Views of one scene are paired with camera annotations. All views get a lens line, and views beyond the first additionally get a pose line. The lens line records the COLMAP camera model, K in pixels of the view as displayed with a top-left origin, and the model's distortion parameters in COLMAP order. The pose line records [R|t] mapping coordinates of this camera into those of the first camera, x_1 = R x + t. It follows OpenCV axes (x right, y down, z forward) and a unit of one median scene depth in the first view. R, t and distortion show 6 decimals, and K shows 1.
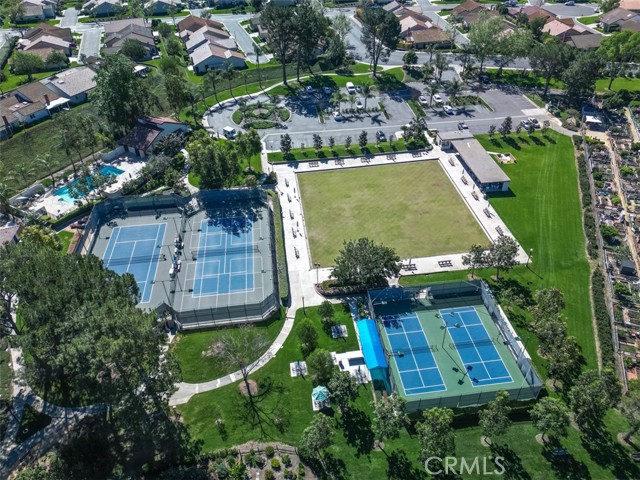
lens RADIAL K [[488.6, 0, 320.0], [0, 488.6, 240.0], [0, 0, 1]] dist [0.063651, -0.070743]
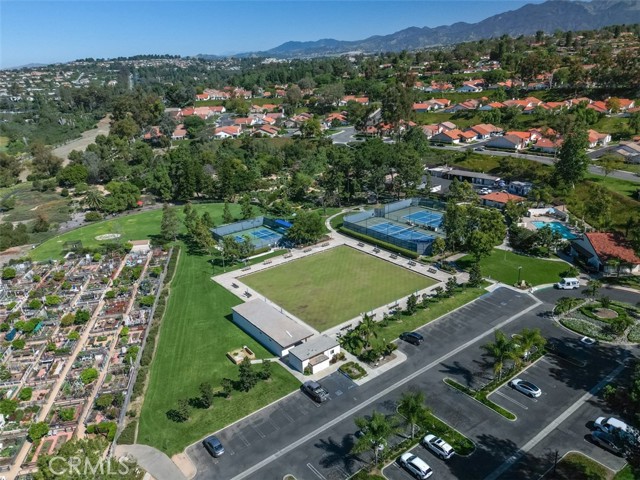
lens RADIAL K [[488.6, 0, 320.0], [0, 488.6, 240.0], [0, 0, 1]] dist [0.063651, -0.070743]
pose [[-0.867861, 0.230312, -0.440198, 0.718491], [-0.241052, 0.579557, 0.778465, -1.119121], [0.434410, 0.781710, -0.447458, 1.607128]]
